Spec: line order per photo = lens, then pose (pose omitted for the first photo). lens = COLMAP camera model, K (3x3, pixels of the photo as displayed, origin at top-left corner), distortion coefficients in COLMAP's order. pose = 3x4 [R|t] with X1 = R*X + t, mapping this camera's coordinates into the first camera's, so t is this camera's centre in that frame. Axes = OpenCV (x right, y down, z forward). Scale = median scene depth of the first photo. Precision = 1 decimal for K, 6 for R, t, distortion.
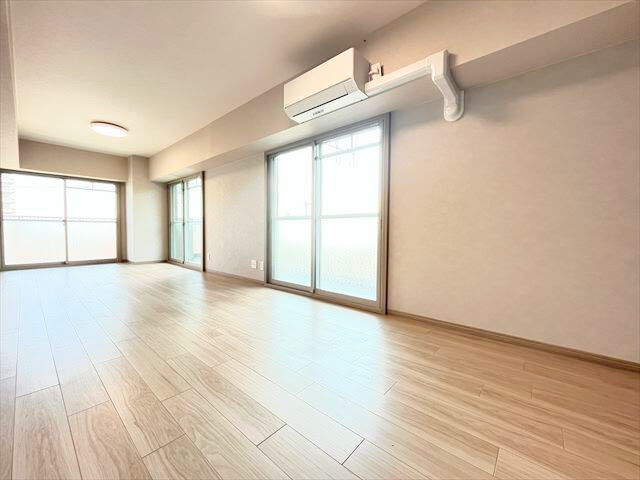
lens RADIAL K [[254.8, 0, 318.4], [0, 254.8, 241.0], [0, 0, 1]] dist [-0.000366, 0.000211]
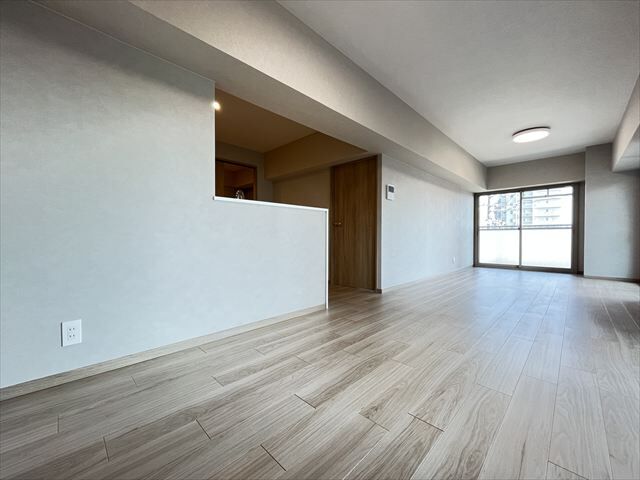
lens RADIAL K [[254.8, 0, 318.4], [0, 254.8, 238.2], [0, 0, 1]] dist [-0.000366, 0.000211]
pose [[-0.070518, -0.006271, -0.997491, 0.167275], [-0.041369, 0.999138, -0.003357, 0.001247], [0.996652, 0.041028, -0.070717, 0.186284]]
